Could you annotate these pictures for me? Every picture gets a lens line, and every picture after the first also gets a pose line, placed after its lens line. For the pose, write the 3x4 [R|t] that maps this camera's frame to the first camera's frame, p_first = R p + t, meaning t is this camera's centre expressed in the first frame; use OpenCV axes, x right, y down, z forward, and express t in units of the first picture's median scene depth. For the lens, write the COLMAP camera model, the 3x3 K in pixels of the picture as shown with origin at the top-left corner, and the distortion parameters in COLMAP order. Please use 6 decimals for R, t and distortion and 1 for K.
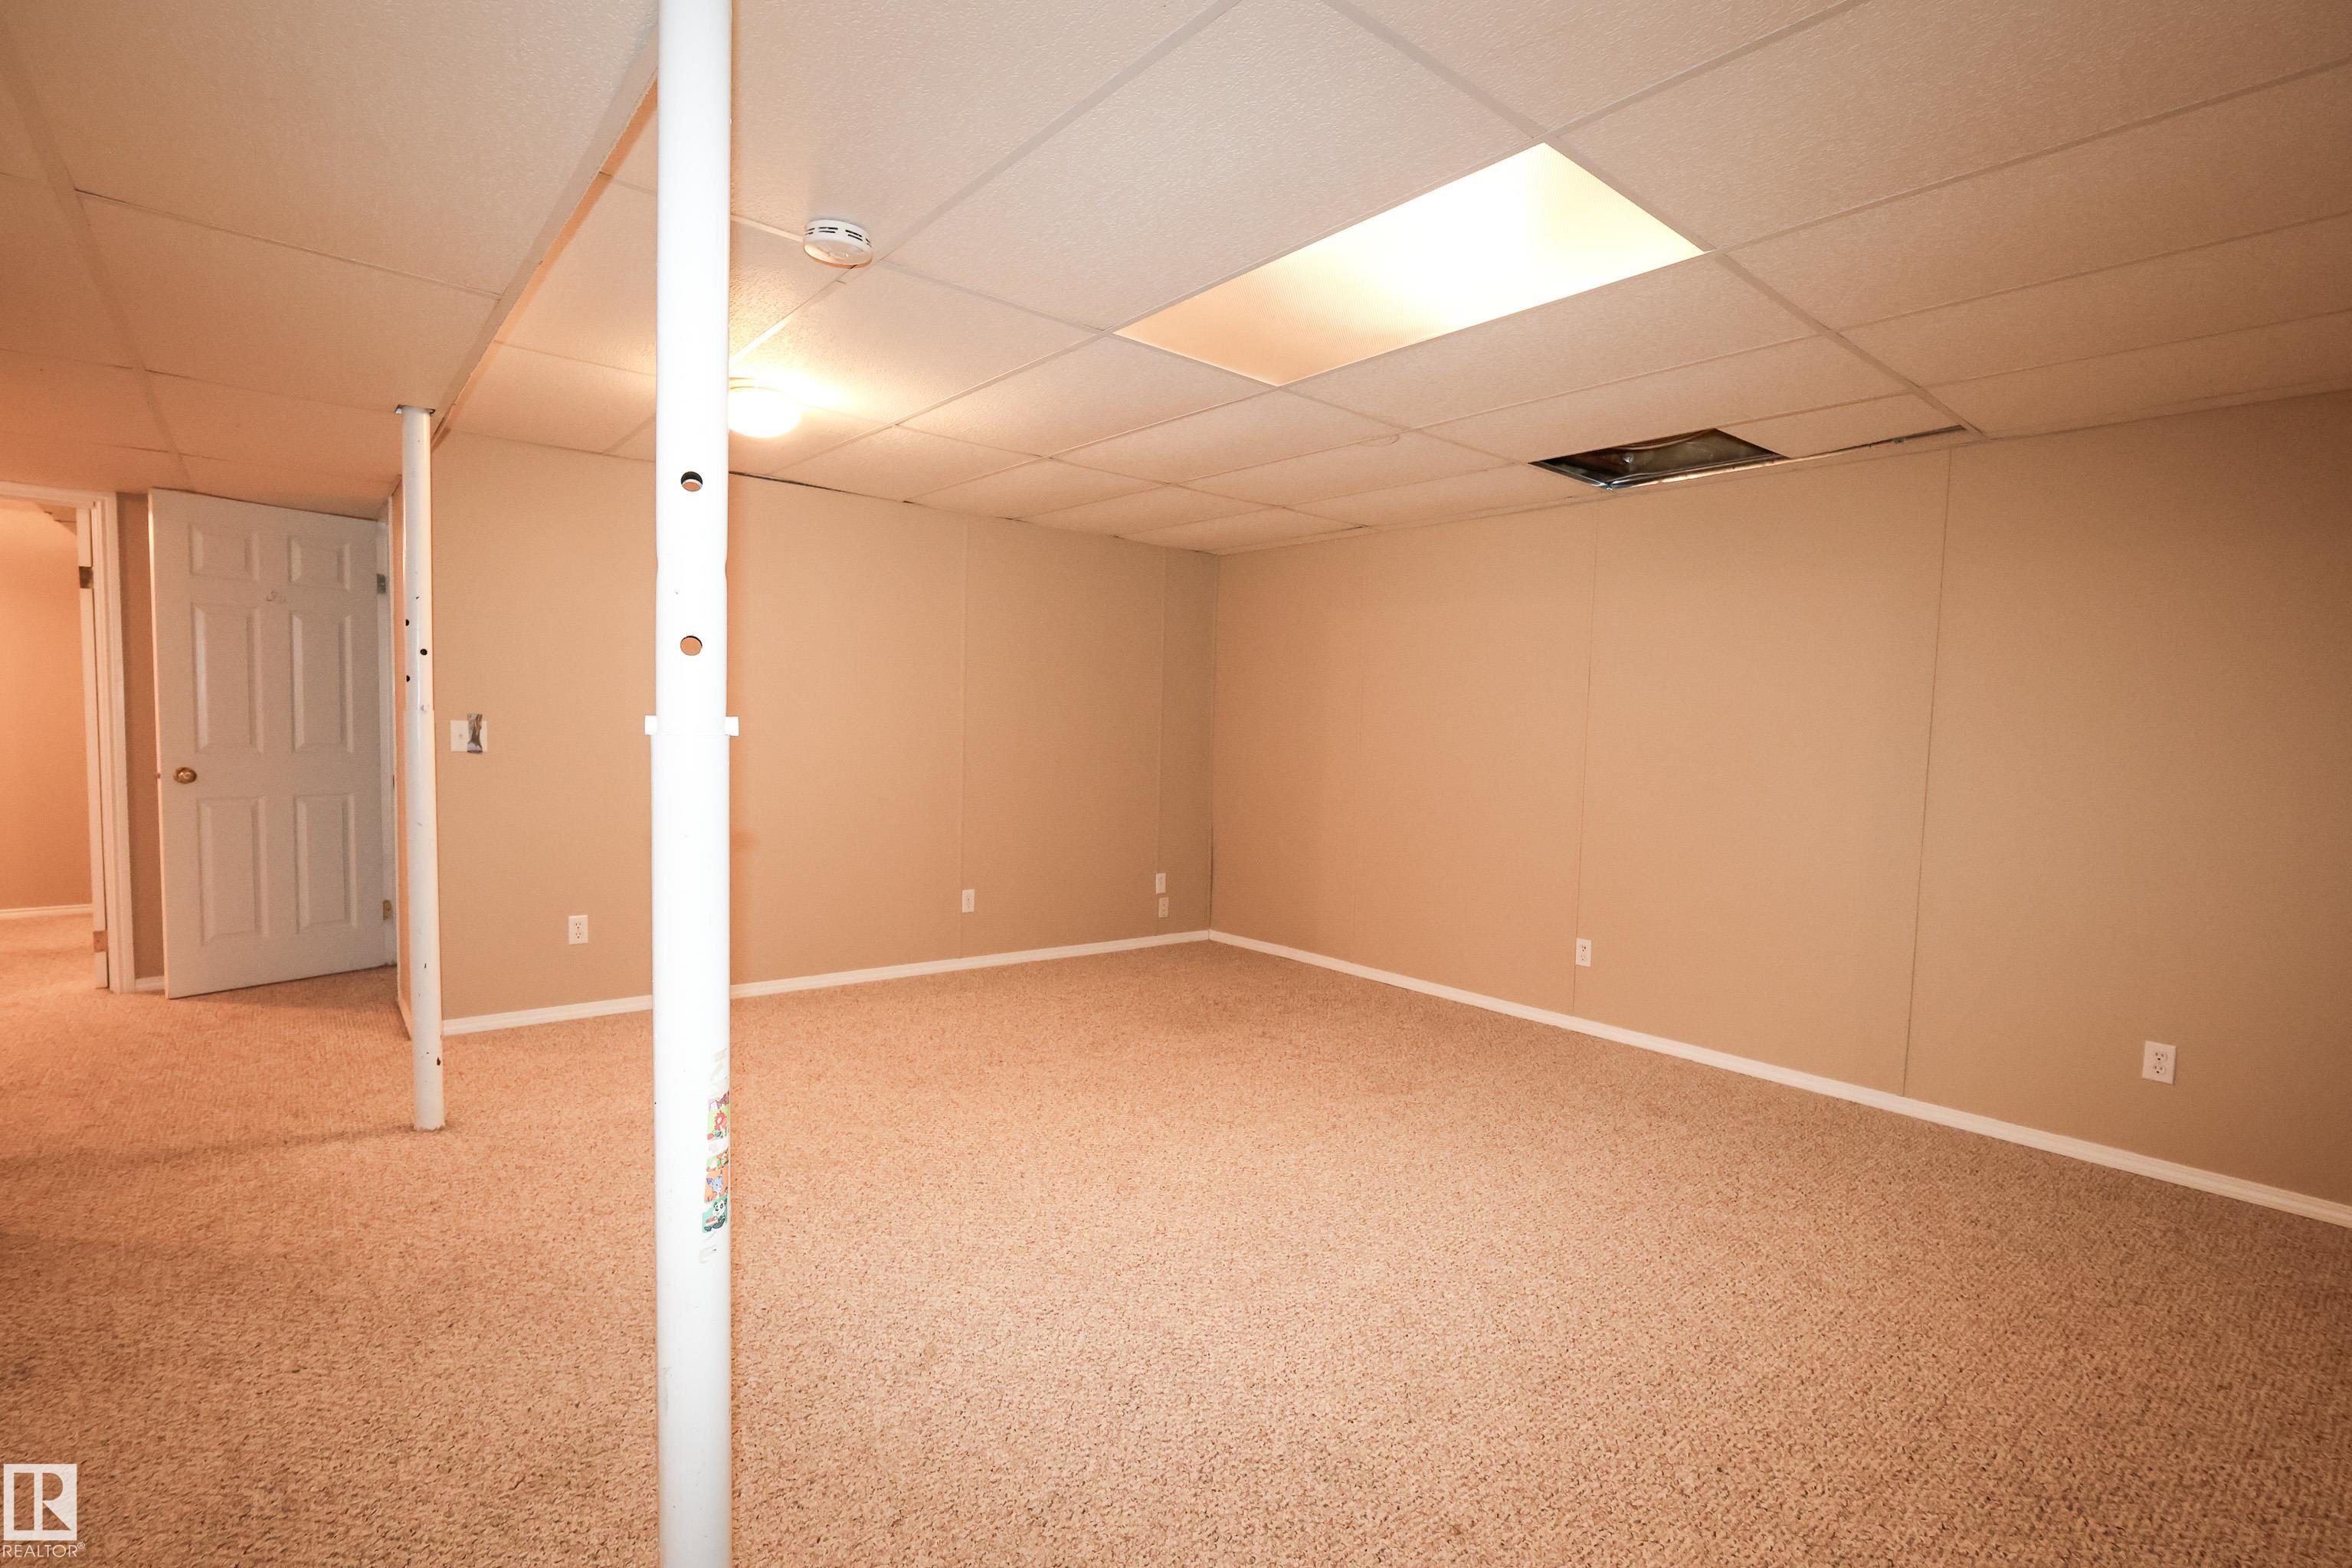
lens RADIAL K [[1084.5, 0, 1169.4], [0, 1084.5, 787.2], [0, 0, 1]] dist [-0.013547, 0.003466]
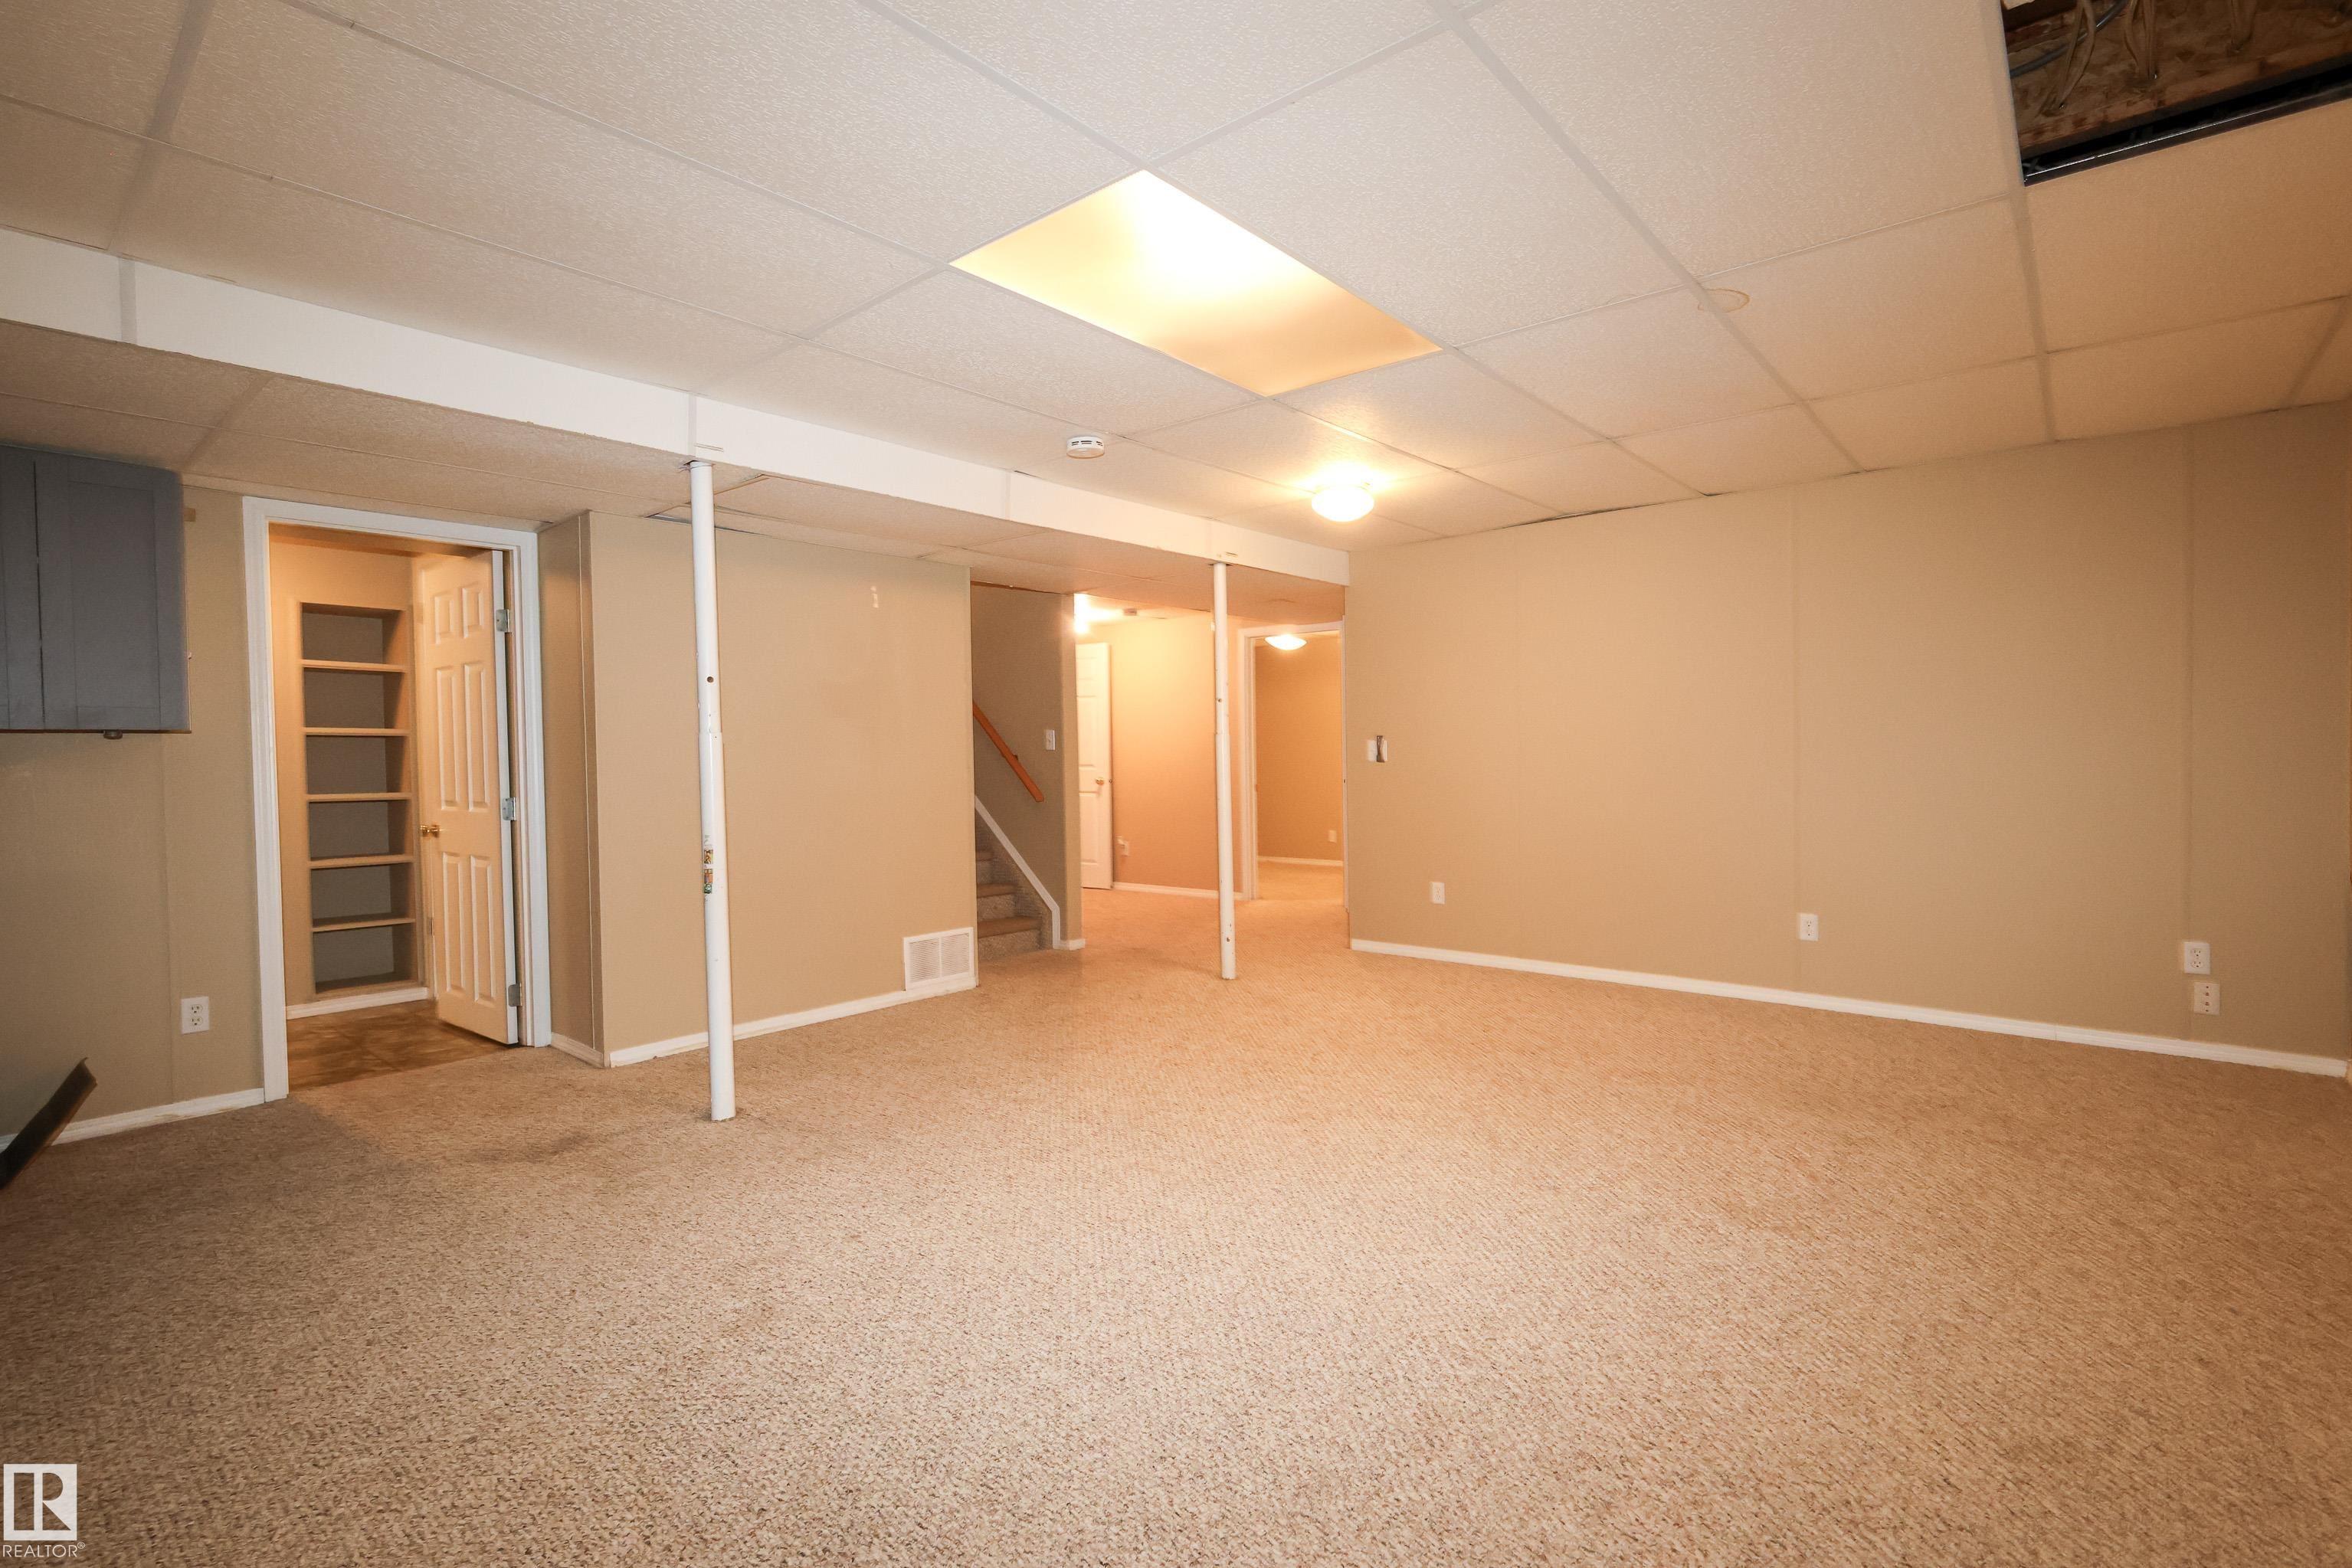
lens RADIAL K [[1084.5, 0, 1186.0], [0, 1084.5, 772.3], [0, 0, 1]] dist [-0.013547, 0.003466]
pose [[0.174104, -0.015063, -0.984612, 0.740284], [-0.033884, 0.999199, -0.021278, 0.022449], [0.984144, 0.037067, 0.173454, 0.467725]]
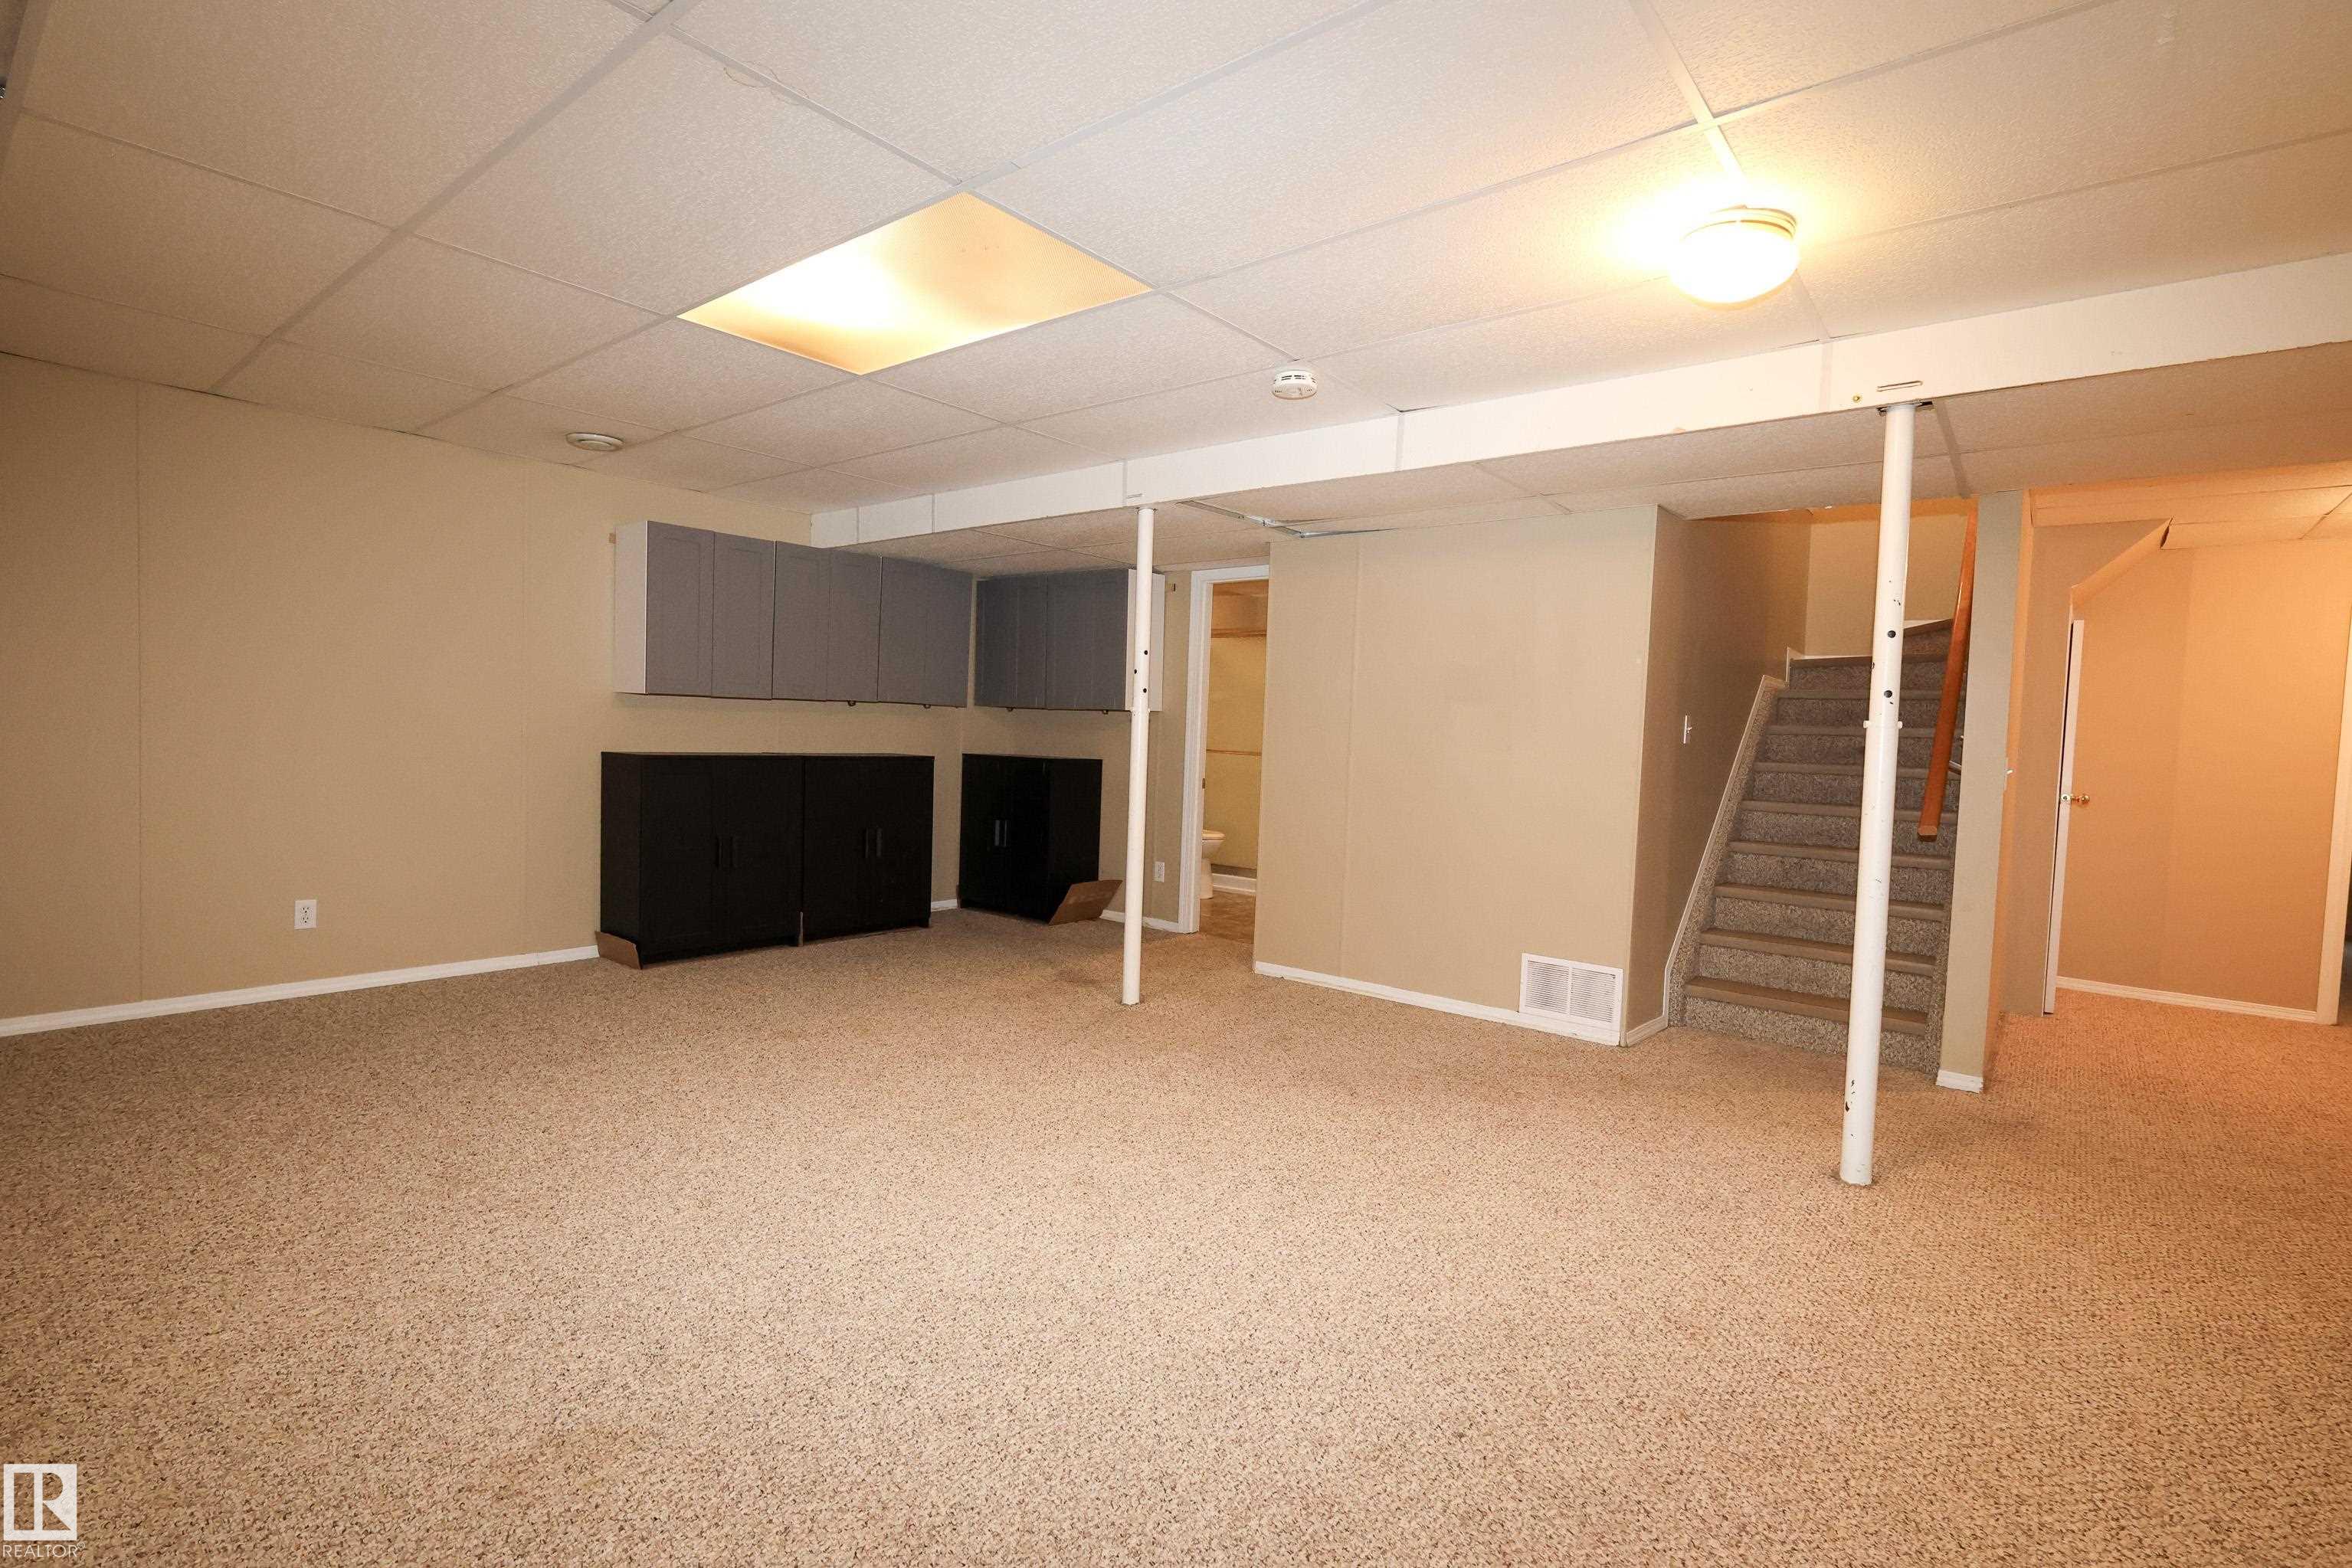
lens RADIAL K [[1084.5, 0, 1194.8], [0, 1084.5, 786.5], [0, 0, 1]] dist [-0.013547, 0.003466]
pose [[-0.978951, -0.055960, -0.196276, 0.038656], [-0.077092, 0.991821, 0.101730, -0.051771], [0.188978, 0.114720, -0.975257, 1.314303]]
